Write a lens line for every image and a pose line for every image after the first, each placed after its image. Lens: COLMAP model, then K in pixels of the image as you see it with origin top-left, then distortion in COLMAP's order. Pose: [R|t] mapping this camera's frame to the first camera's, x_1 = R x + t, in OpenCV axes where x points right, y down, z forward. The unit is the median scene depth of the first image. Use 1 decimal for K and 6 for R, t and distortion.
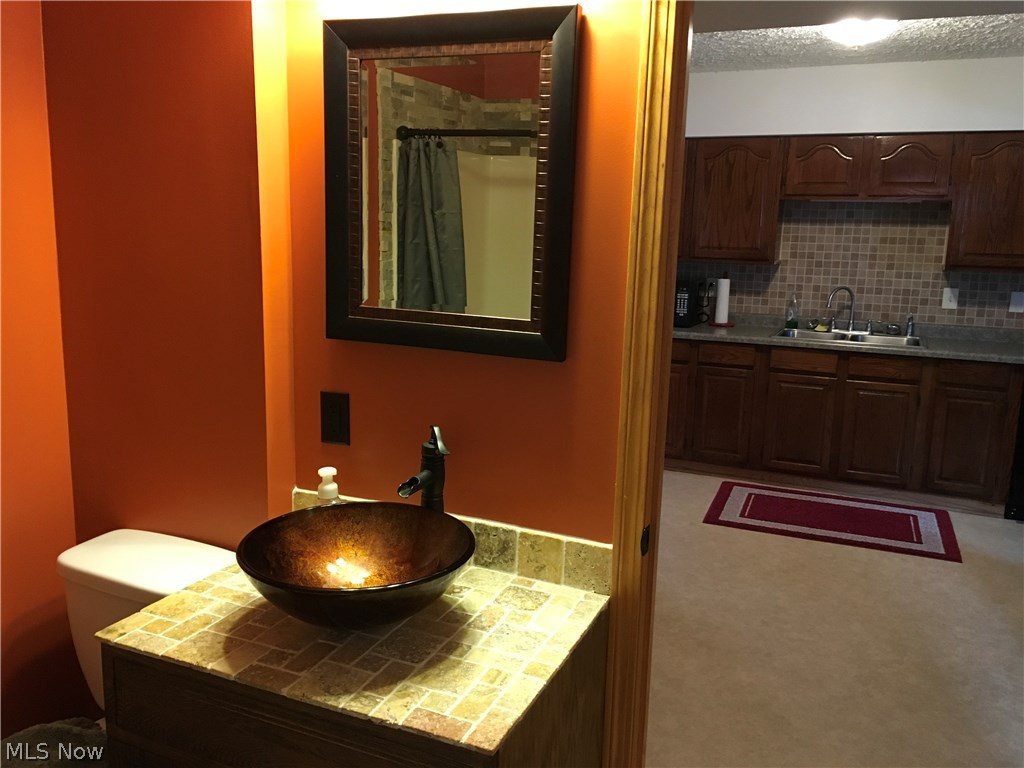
lens RADIAL K [[869.7, 0, 510.2], [0, 869.7, 382.9], [0, 0, 1]] dist [0.053999, -0.021538]
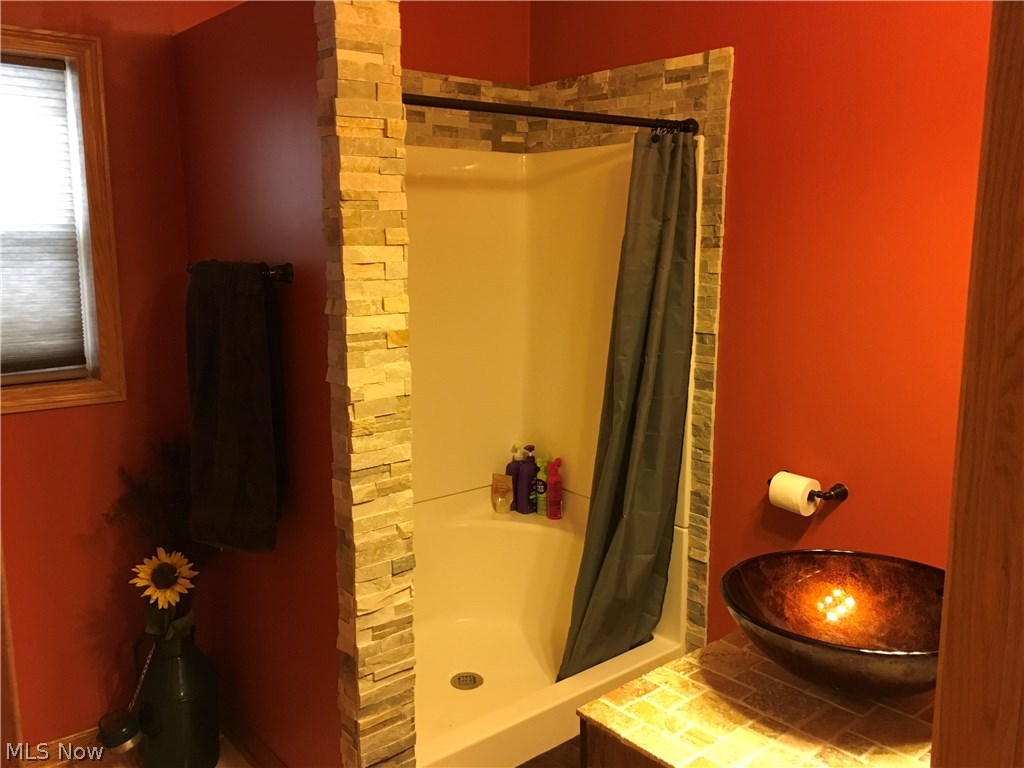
lens RADIAL K [[869.7, 0, 511.4], [0, 869.7, 383.5], [0, 0, 1]] dist [0.053999, -0.021538]
pose [[-0.444702, 0.116533, -0.888065, 0.828456], [-0.173641, 0.961473, 0.213117, -0.167173], [0.878686, 0.248979, -0.407334, 1.124926]]
